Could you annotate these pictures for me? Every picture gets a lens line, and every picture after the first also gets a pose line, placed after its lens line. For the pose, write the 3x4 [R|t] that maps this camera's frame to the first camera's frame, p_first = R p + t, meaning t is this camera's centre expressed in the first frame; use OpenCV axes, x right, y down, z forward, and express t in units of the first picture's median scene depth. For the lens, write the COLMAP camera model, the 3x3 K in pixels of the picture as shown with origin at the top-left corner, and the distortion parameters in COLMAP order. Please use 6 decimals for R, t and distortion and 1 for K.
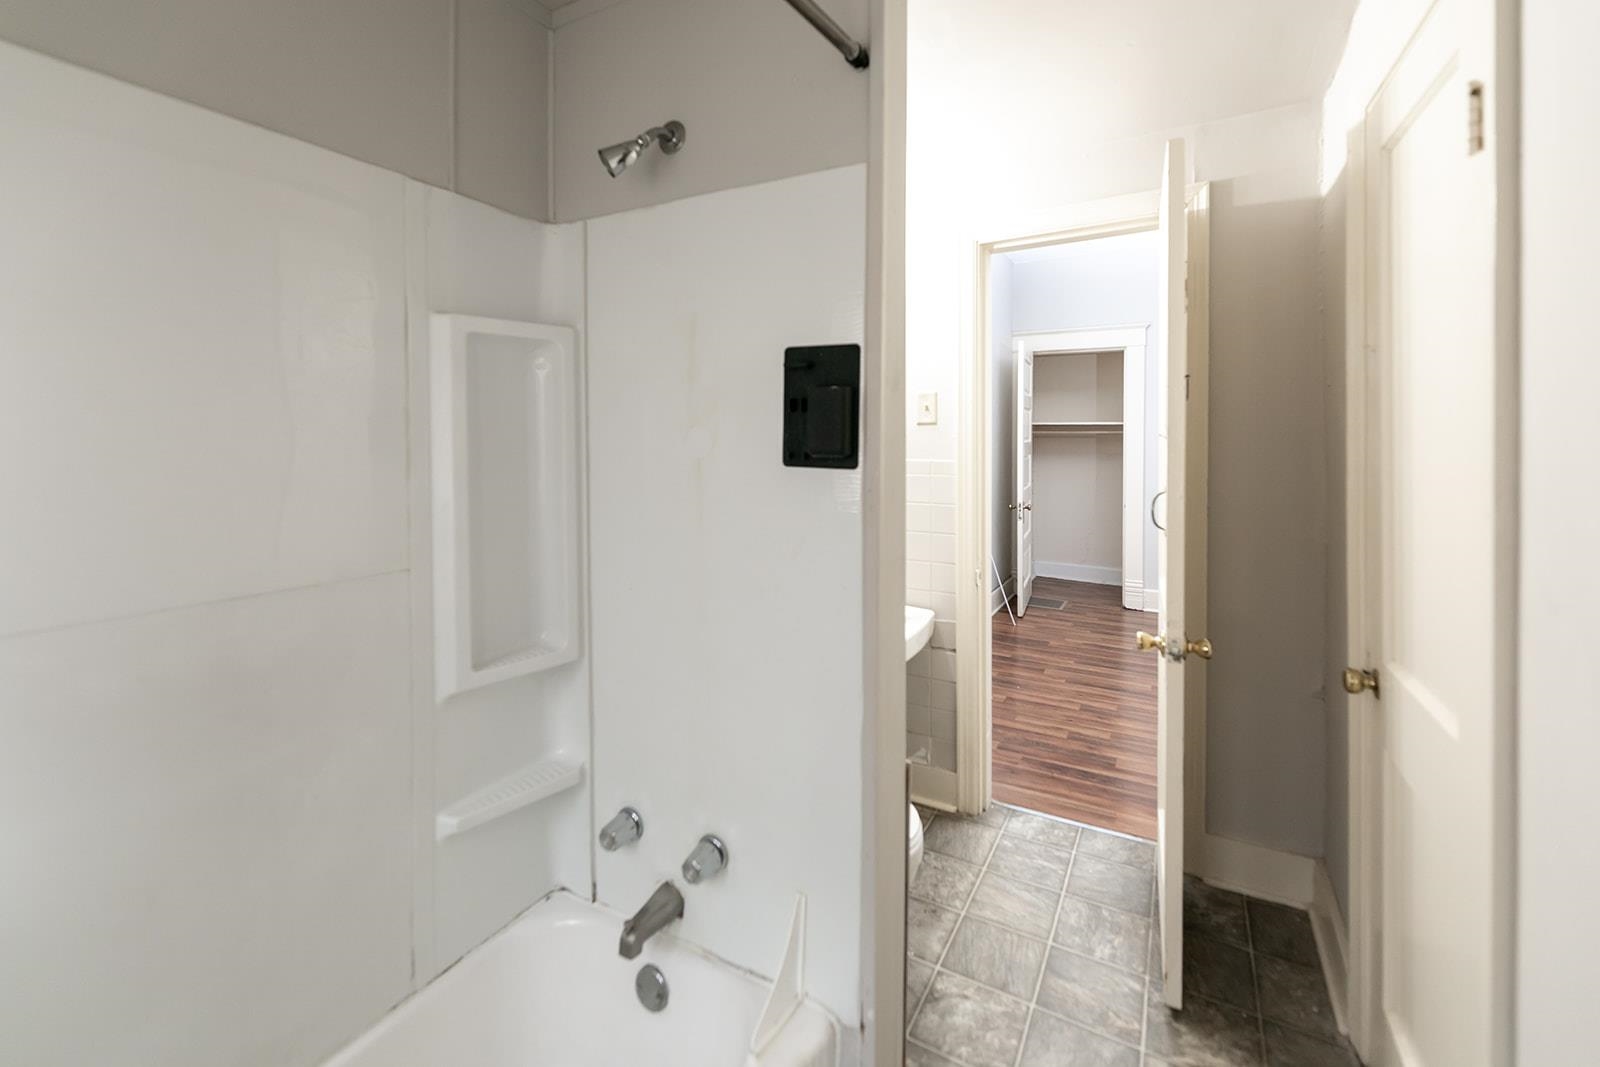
lens RADIAL K [[672.9, 0, 800.0], [0, 672.9, 533.5], [0, 0, 1]] dist [-0.001794, -0.000139]
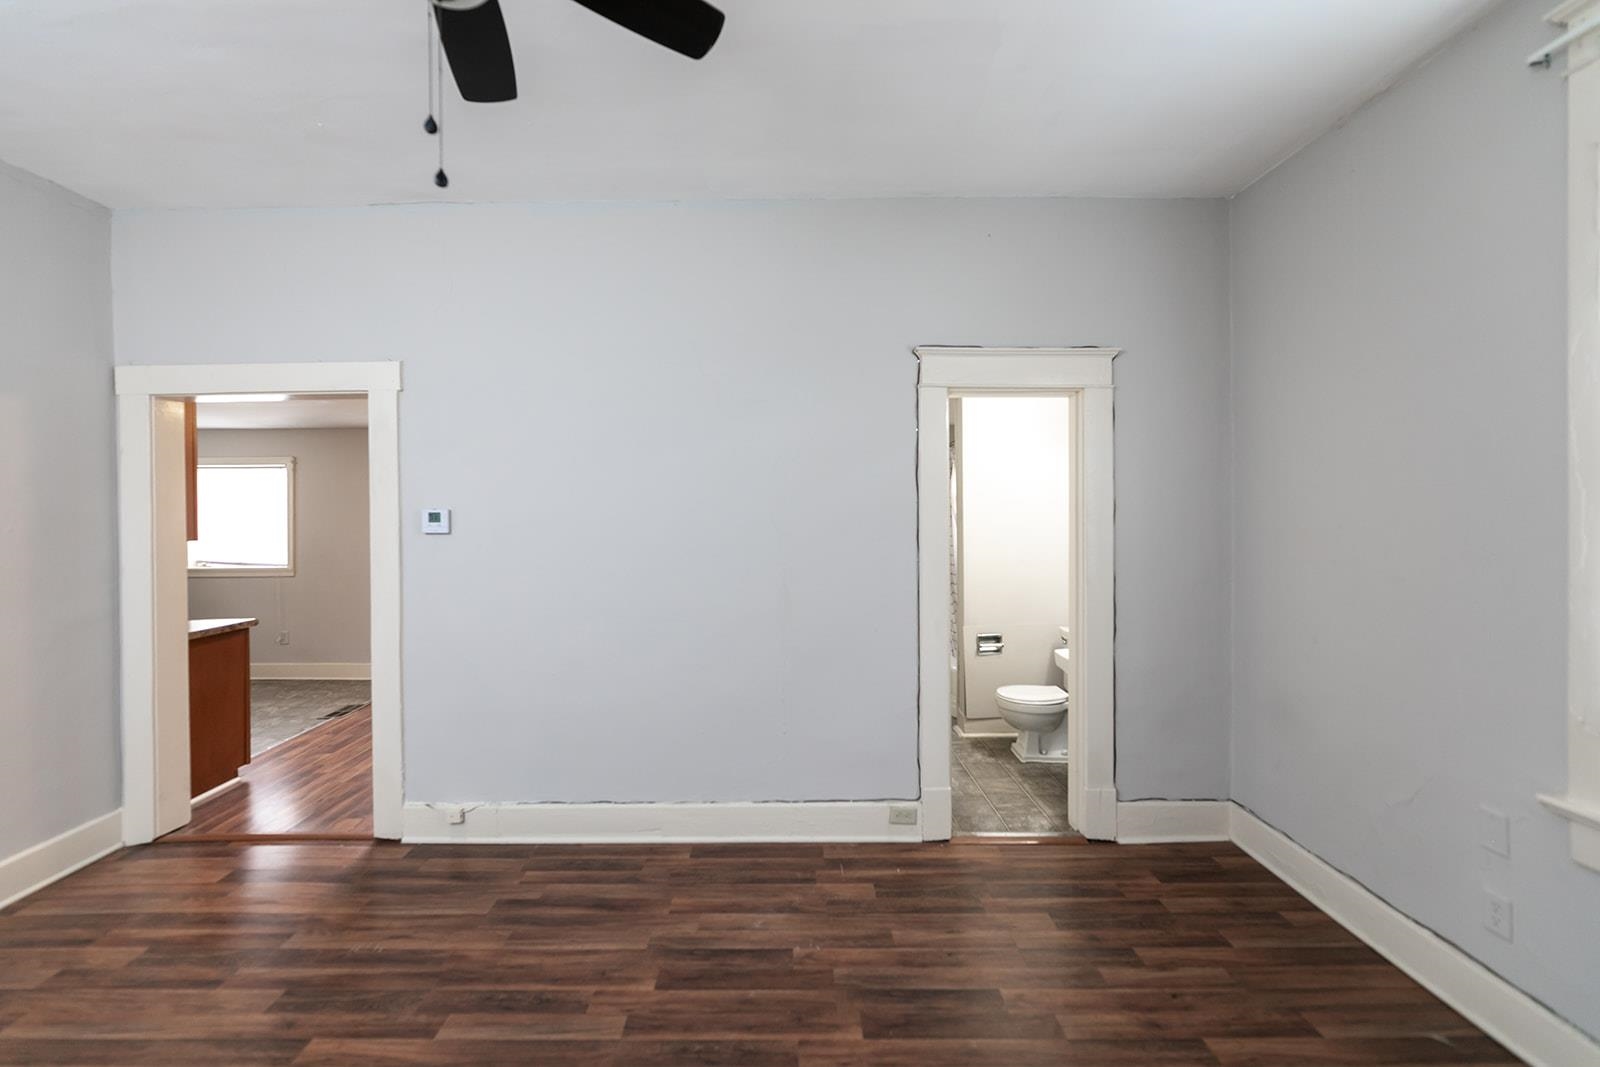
lens RADIAL K [[652.9, 0, 779.0], [0, 652.9, 523.8], [0, 0, 1]] dist [0.001045, 0.000802]
pose [[-0.876565, 0.005311, -0.481255, 2.049417], [-0.062287, 0.990278, 0.124380, -0.448506], [0.477237, 0.139003, -0.867712, 2.572210]]
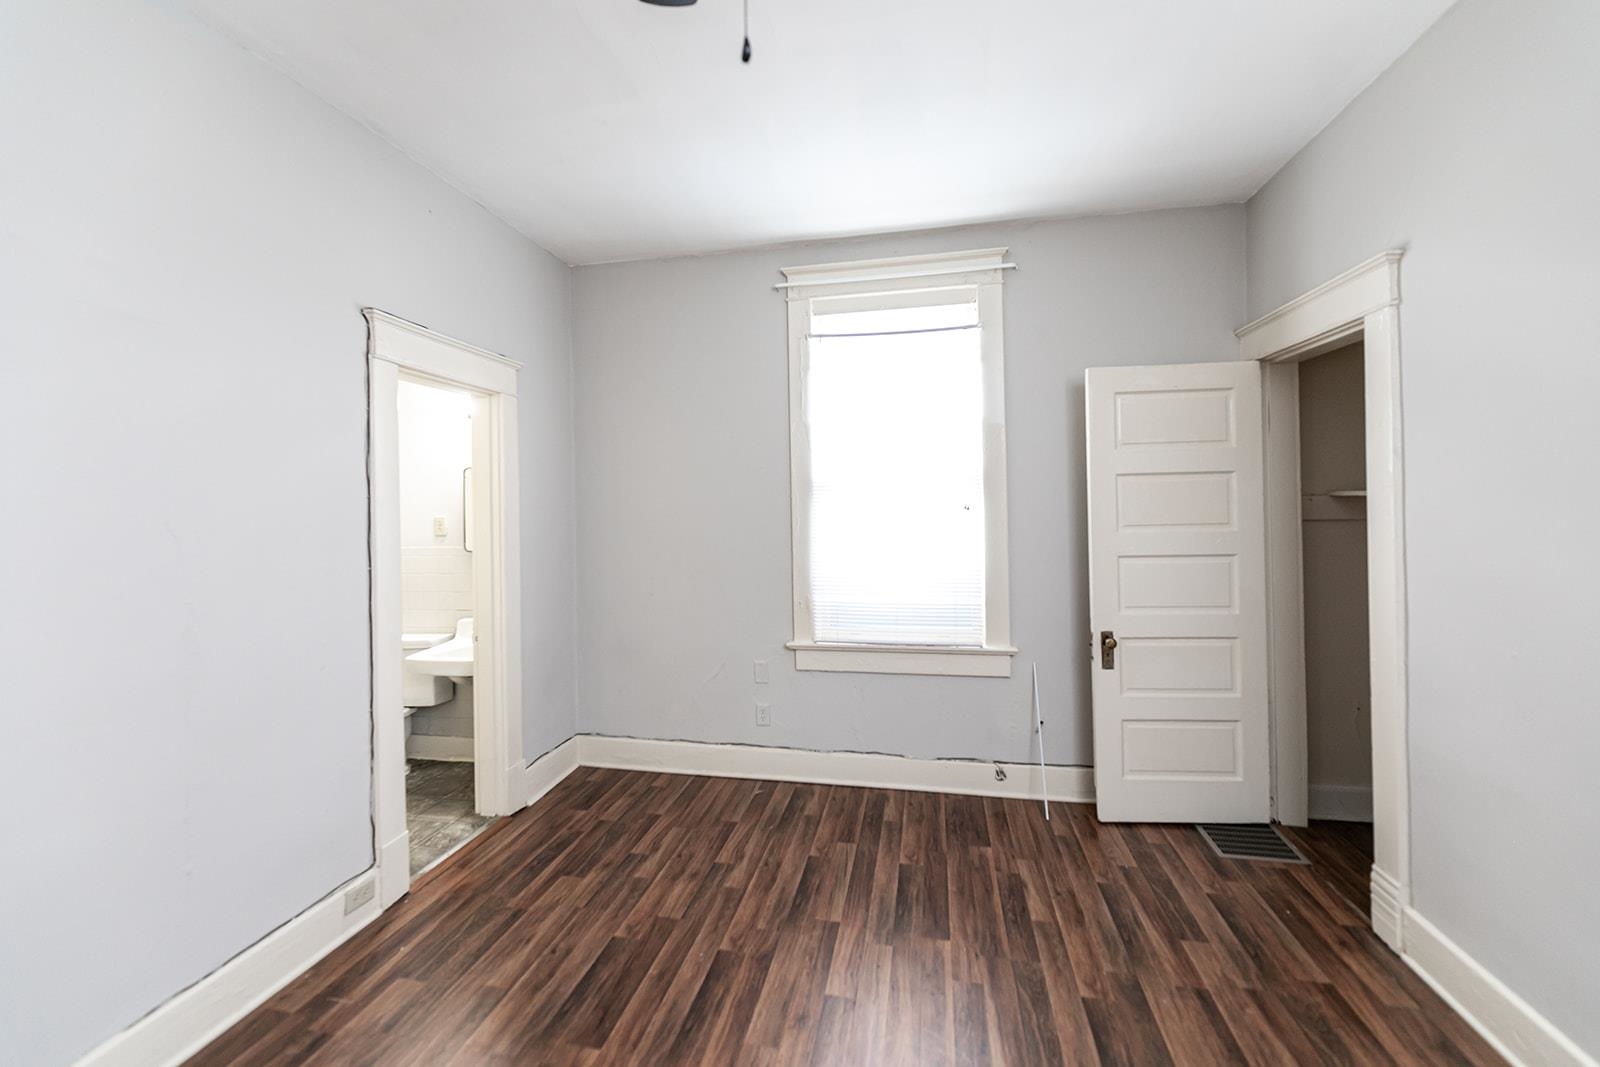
lens RADIAL K [[662.0, 0, 794.6], [0, 662.0, 505.5], [0, 0, 1]] dist [0.000745, 0.000093]
pose [[0.302157, -0.012219, -0.953180, 2.557742], [-0.102938, 0.993653, -0.045368, -0.318748], [0.947684, 0.111826, 0.298981, 1.640309]]
